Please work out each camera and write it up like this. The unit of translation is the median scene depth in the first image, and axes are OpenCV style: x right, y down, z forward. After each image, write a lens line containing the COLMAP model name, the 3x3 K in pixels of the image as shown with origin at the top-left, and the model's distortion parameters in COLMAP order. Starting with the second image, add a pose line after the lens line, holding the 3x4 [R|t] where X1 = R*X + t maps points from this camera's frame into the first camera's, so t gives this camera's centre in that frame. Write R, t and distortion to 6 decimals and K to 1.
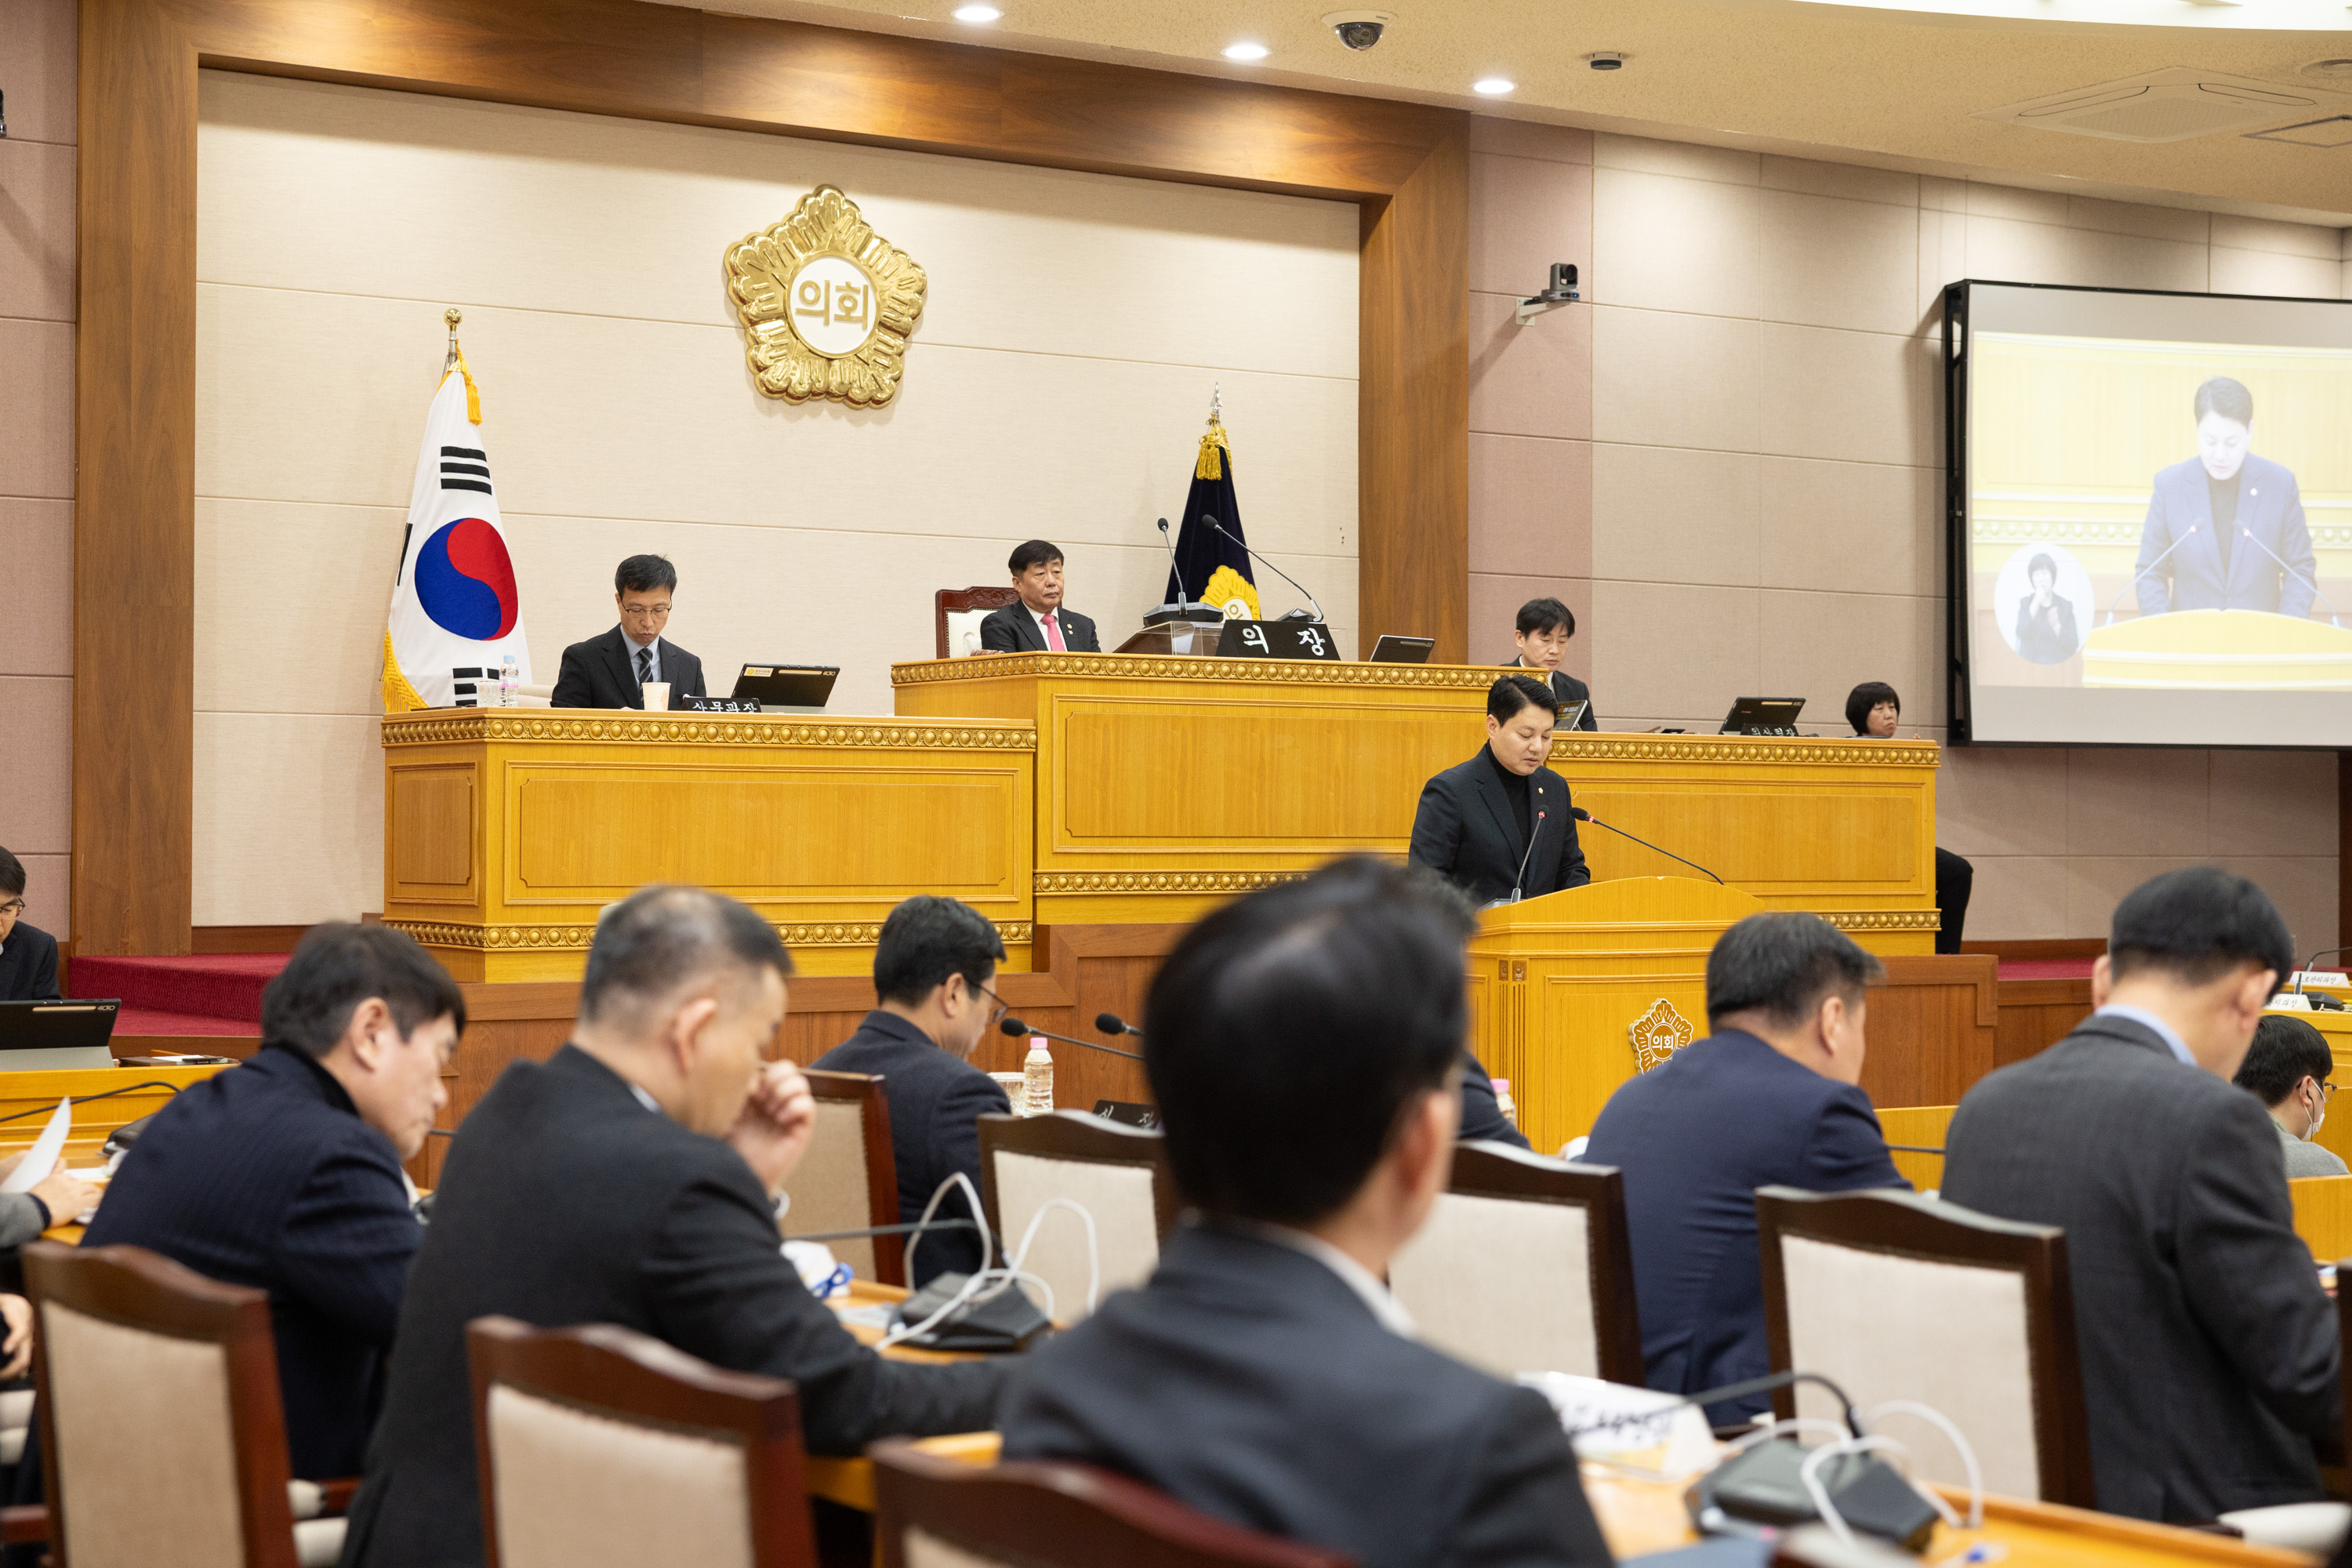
lens RADIAL K [[3762.7, 0, 1162.6], [0, 3762.7, 795.8], [0, 0, 1]] dist [0.020359, 0.052884]
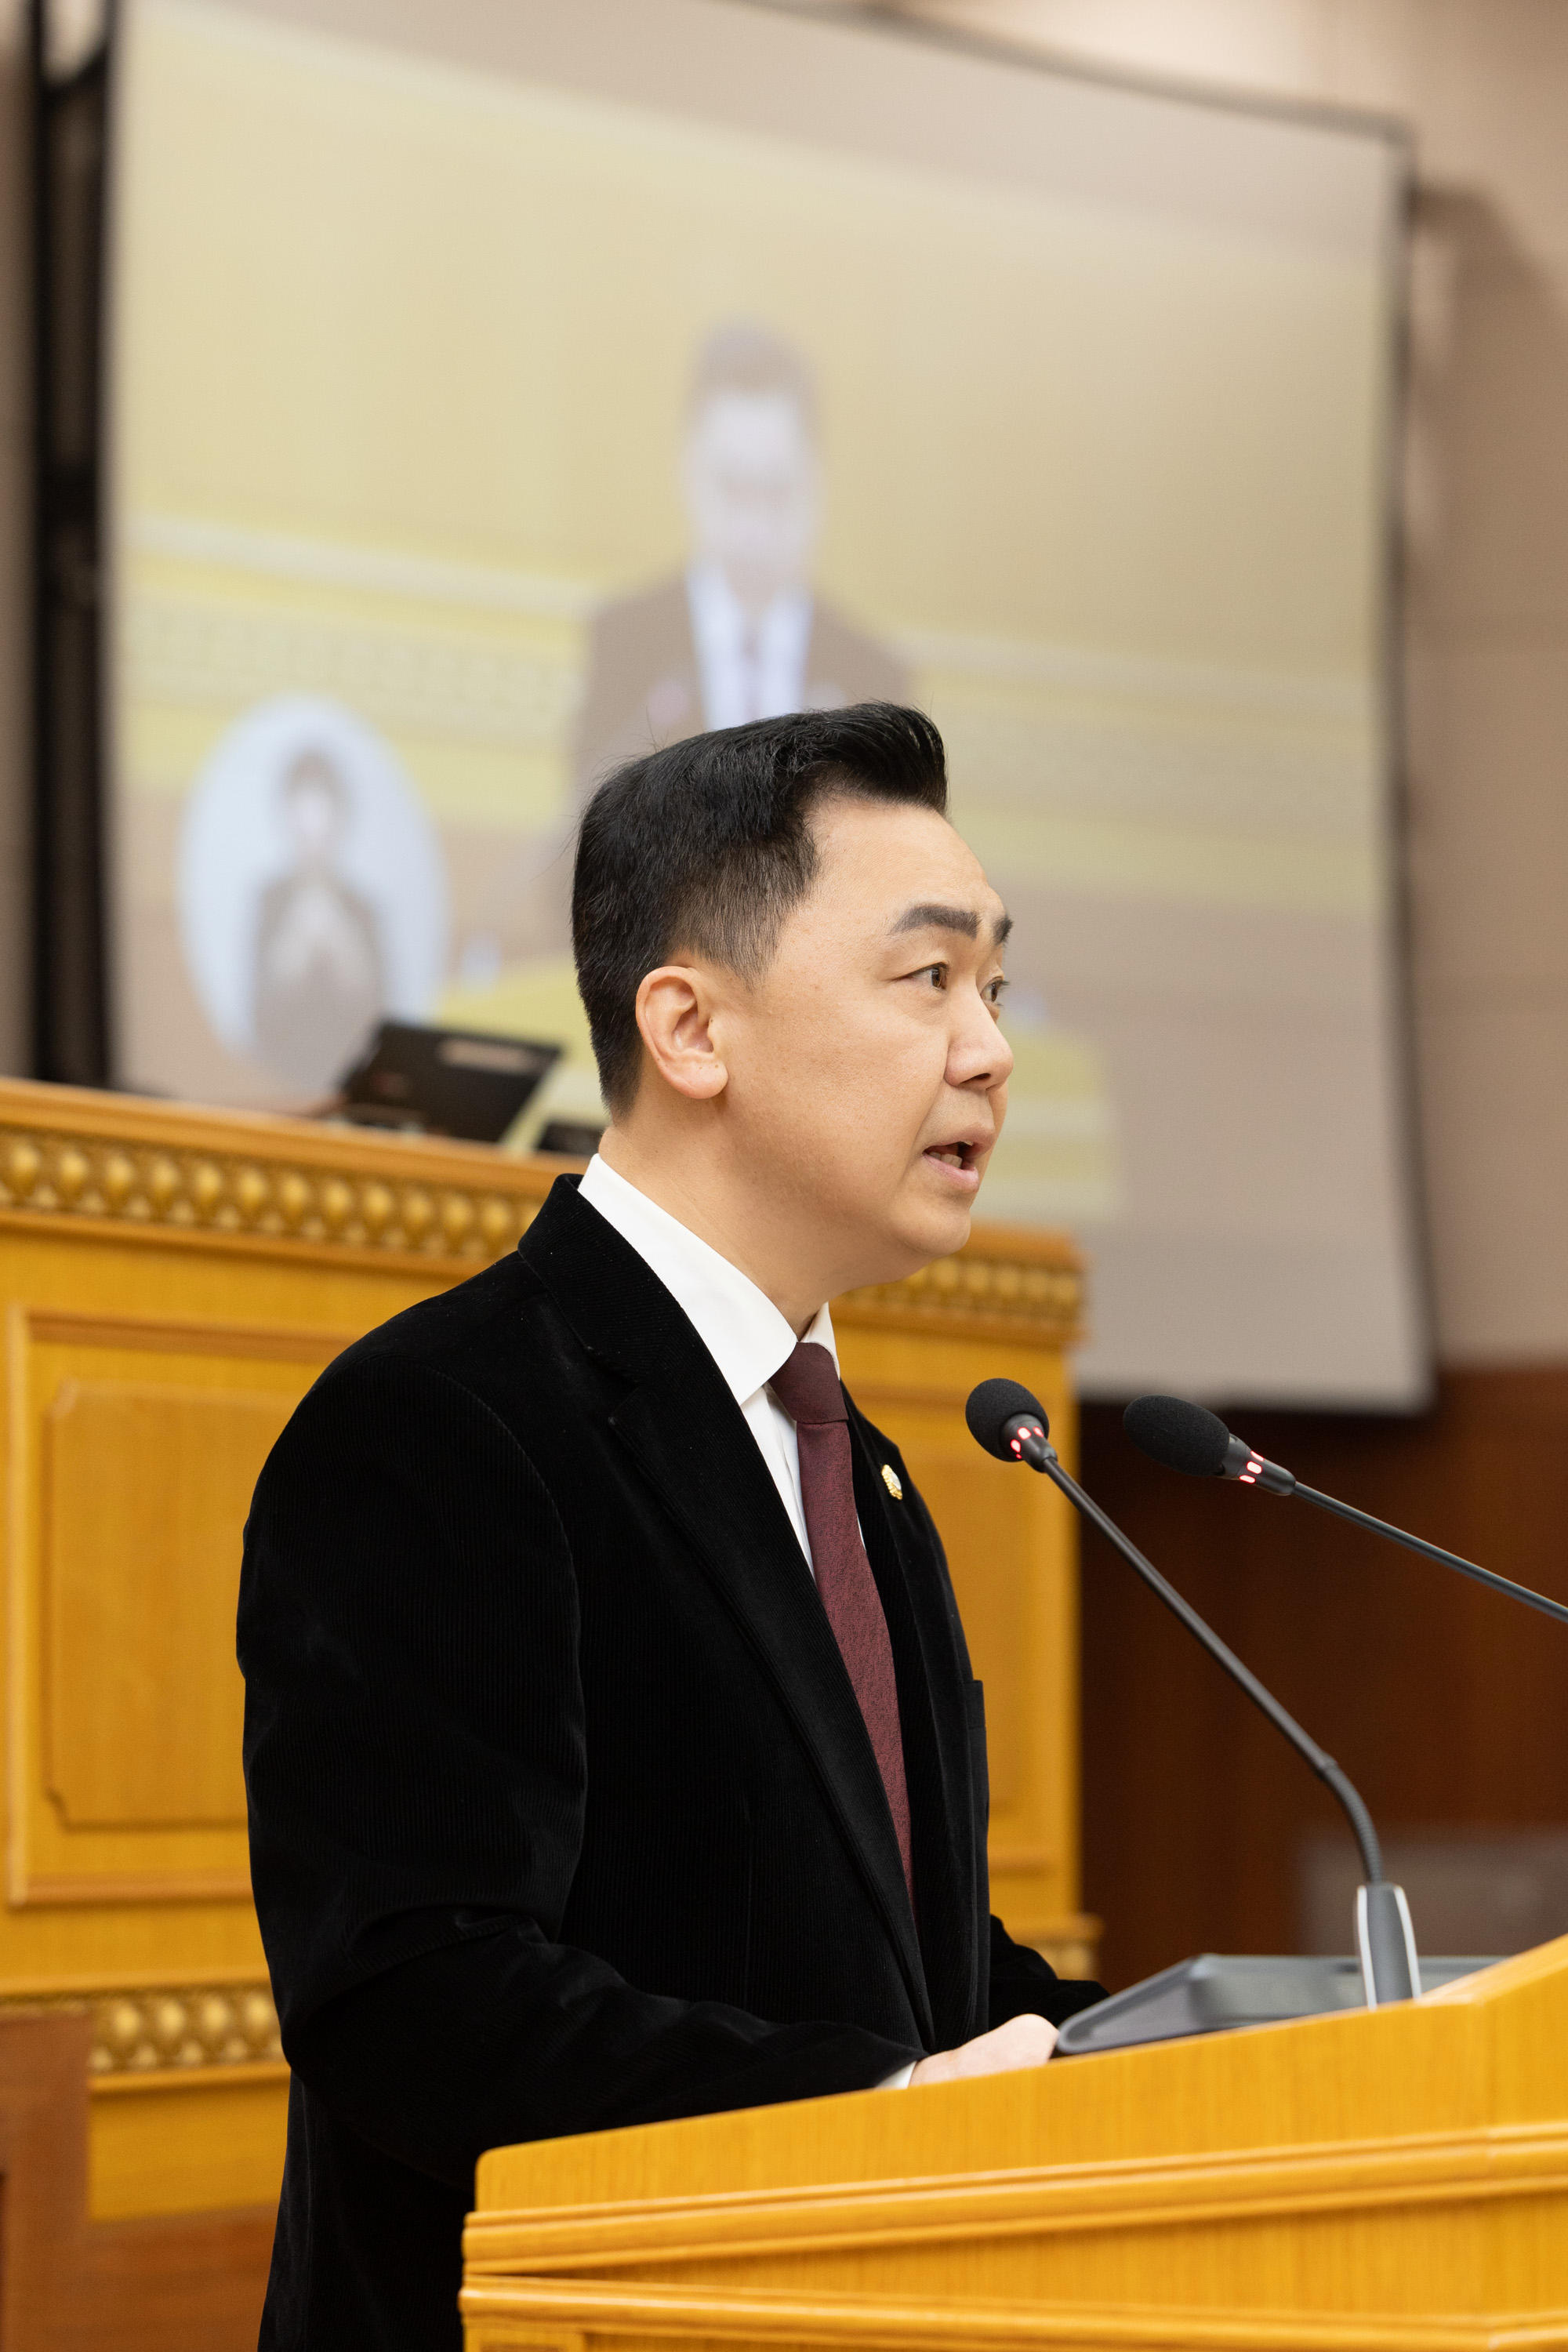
lens RADIAL K [[7690.0, 0, 784.0], [0, 7690.0, 1176.0], [0, 0, 1]] dist [-0.079839, -1.480644]
pose [[0.866149, 0.033119, 0.498688, -0.060124], [-0.003698, 0.998199, -0.059870, 0.011648], [-0.499772, 0.050012, 0.864712, 0.583046]]
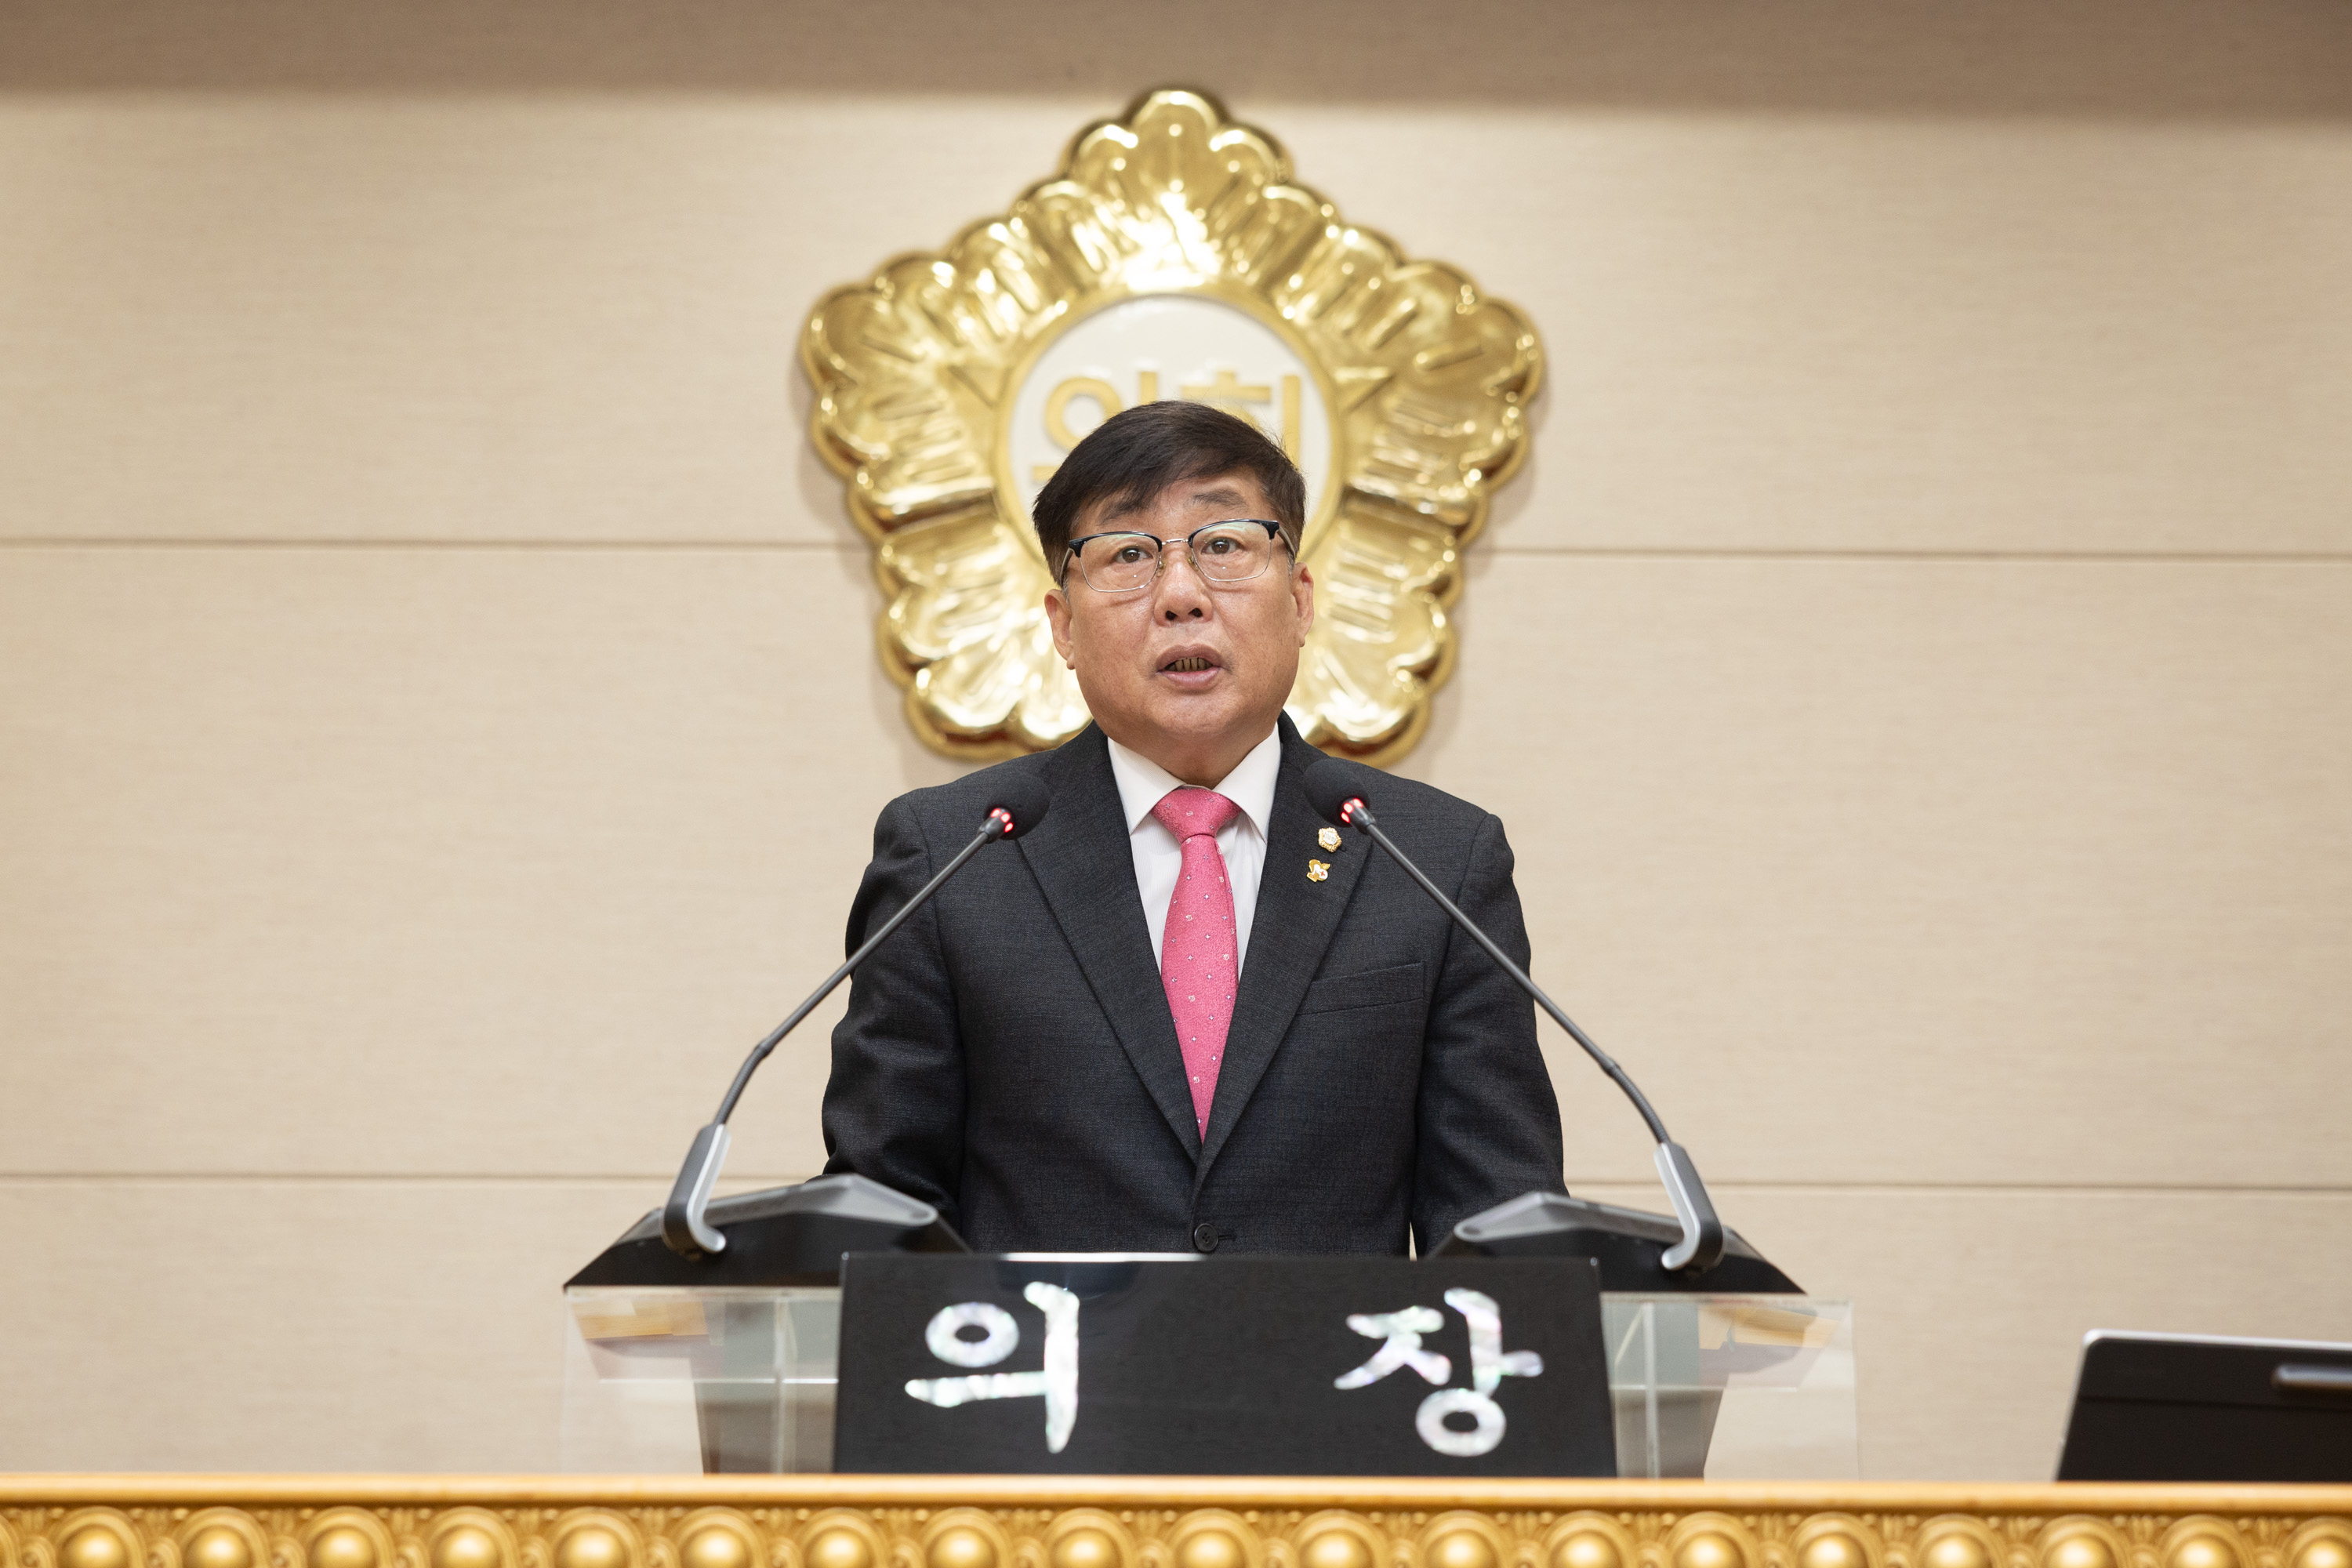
lens RADIAL K [[4856.9, 0, 1176.0], [0, 4856.9, 784.0], [0, 0, 1]] dist [-0.002804, -0.002029]
pose [[0.839537, -0.122895, -0.529221, 0.129428], [0.004082, 0.975480, -0.220050, -0.017980], [0.543288, 0.182579, 0.819453, 0.741998]]
